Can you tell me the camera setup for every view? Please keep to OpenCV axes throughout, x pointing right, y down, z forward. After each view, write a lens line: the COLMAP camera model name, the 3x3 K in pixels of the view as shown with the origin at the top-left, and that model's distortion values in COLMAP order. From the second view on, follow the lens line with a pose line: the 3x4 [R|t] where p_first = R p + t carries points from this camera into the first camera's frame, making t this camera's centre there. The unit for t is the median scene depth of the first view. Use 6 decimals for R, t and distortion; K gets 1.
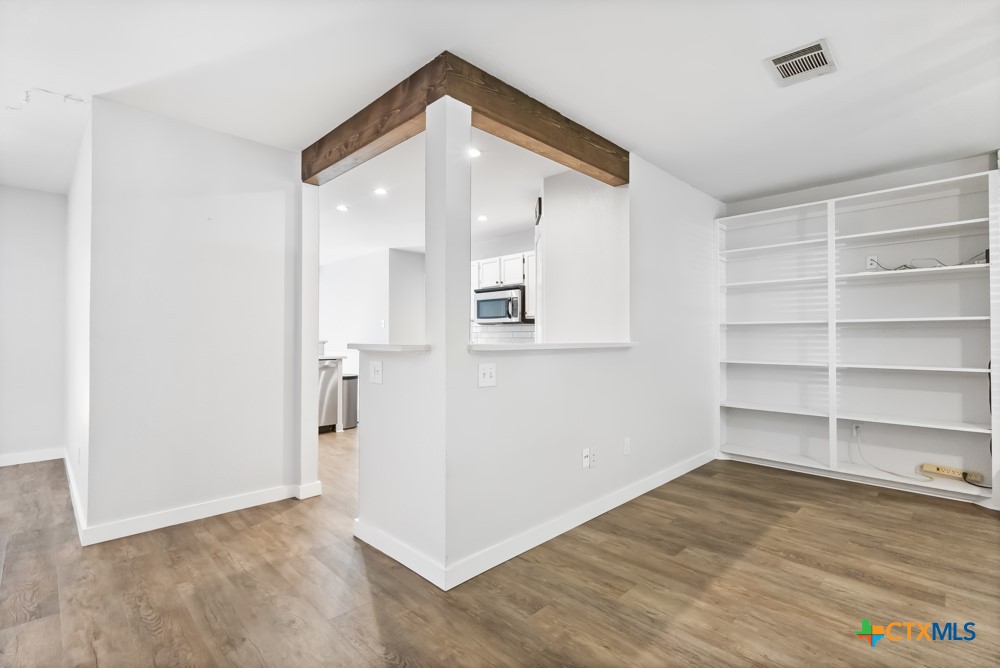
lens RADIAL K [[465.4, 0, 502.9], [0, 465.4, 331.3], [0, 0, 1]] dist [0.003389, 0.001527]
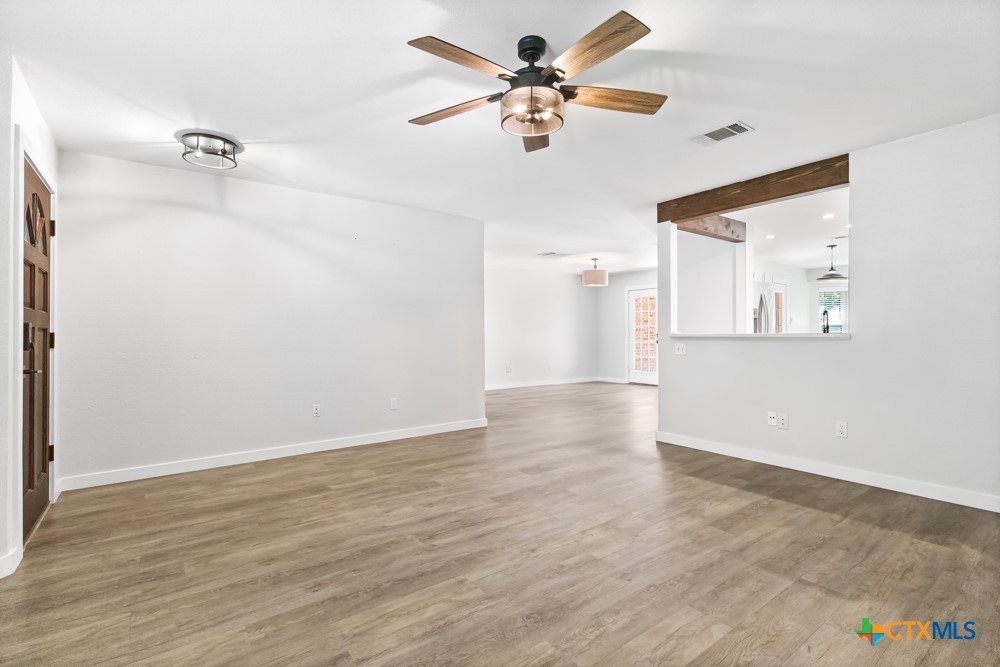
lens RADIAL K [[465.4, 0, 492.7], [0, 465.4, 332.2], [0, 0, 1]] dist [0.003389, 0.001527]
pose [[-0.167273, -0.003197, -0.985905, 1.333557], [0.017792, 0.999822, -0.006261, 0.011667], [0.985750, -0.018588, -0.167186, 0.343807]]
